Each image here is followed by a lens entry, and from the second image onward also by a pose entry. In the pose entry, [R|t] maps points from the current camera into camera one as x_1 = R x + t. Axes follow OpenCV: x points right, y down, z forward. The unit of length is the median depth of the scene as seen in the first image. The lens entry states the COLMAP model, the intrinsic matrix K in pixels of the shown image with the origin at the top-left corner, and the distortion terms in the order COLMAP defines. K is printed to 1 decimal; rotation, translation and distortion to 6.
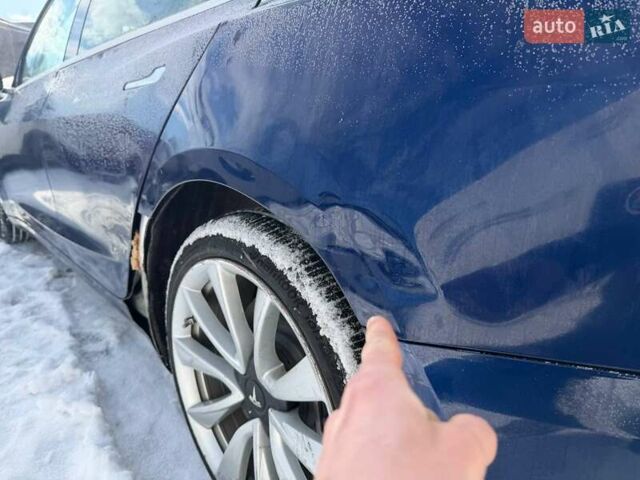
lens RADIAL K [[466.1, 0, 322.5], [0, 466.1, 241.3], [0, 0, 1]] dist [-0.000204, -0.002488]
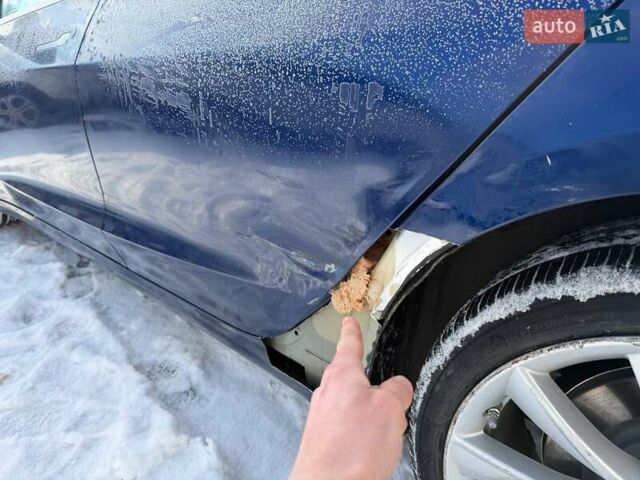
lens RADIAL K [[466.1, 0, 317.7], [0, 466.1, 238.8], [0, 0, 1]] dist [-0.000204, -0.002488]
pose [[0.994054, -0.044340, 0.099453, -0.320873], [0.034631, 0.994651, 0.097312, -0.061091], [-0.103235, -0.093289, 0.990272, 0.273947]]
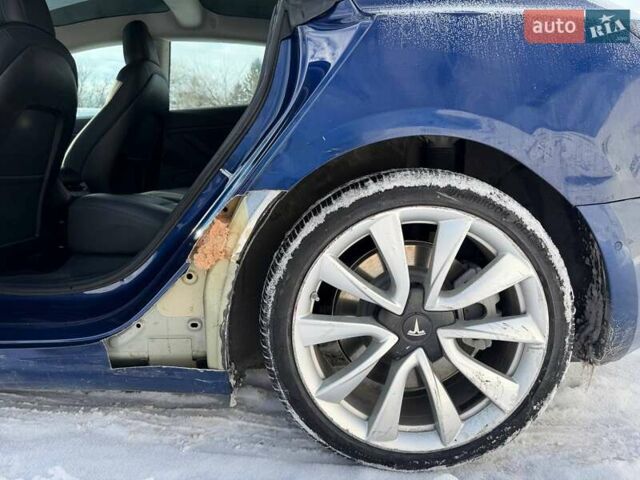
lens RADIAL K [[466.1, 0, 320.3], [0, 466.1, 238.0], [0, 0, 1]] dist [-0.000204, -0.002488]
pose [[0.674852, -0.134306, 0.725629, -0.568181], [0.213205, 0.976851, -0.017482, 0.041587], [-0.706483, 0.166505, 0.687864, 0.168982]]
